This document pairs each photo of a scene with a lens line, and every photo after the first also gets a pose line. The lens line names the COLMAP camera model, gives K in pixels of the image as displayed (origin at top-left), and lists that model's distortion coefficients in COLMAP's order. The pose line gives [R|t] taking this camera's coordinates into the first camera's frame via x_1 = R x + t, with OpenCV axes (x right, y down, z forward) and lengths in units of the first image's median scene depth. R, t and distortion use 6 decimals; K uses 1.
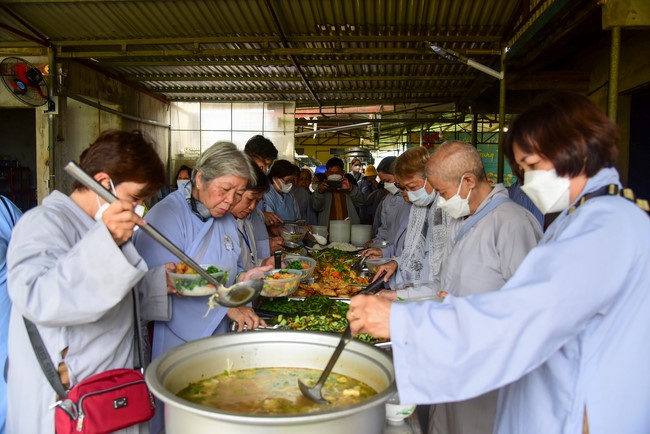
lens RADIAL K [[615.3, 0, 325.0], [0, 615.3, 217.0], [0, 0, 1]] dist [-0.040047, 0.000250]
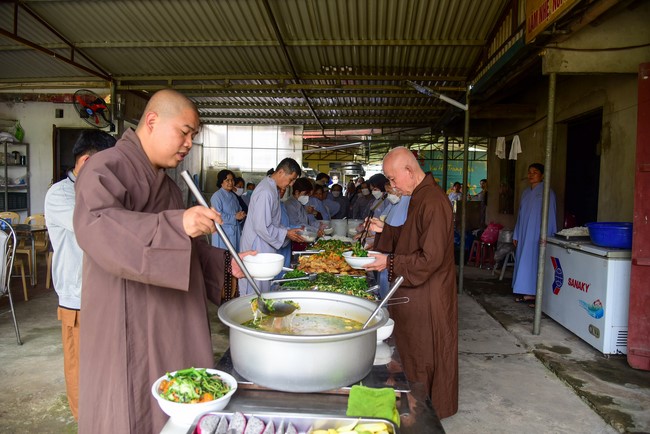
lens RADIAL K [[445.7, 0, 325.0], [0, 445.7, 217.0], [0, 0, 1]] dist [-0.041276, 0.000585]
pose [[0.999839, 0.011230, -0.014019, 0.010886], [-0.011132, 0.999913, 0.007044, -0.007074], [0.014097, -0.006887, 0.999877, 0.085800]]
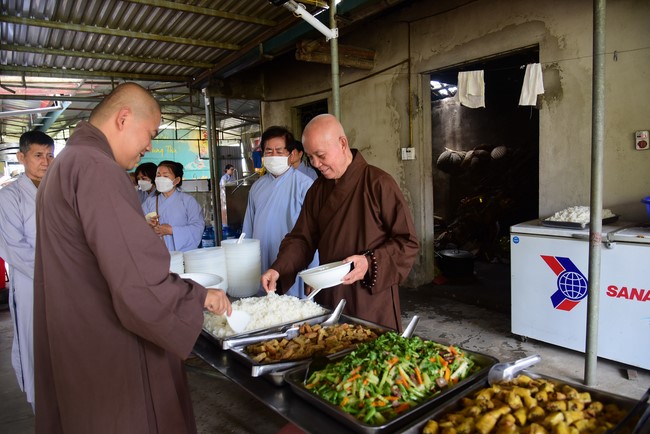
lens RADIAL K [[445.7, 0, 325.0], [0, 445.7, 217.0], [0, 0, 1]] dist [-0.041276, 0.000585]
pose [[0.749070, -0.100121, 0.654882, -0.149287], [0.075312, 0.994975, 0.065973, -0.039228], [-0.658196, -0.000098, 0.752846, 0.705099]]
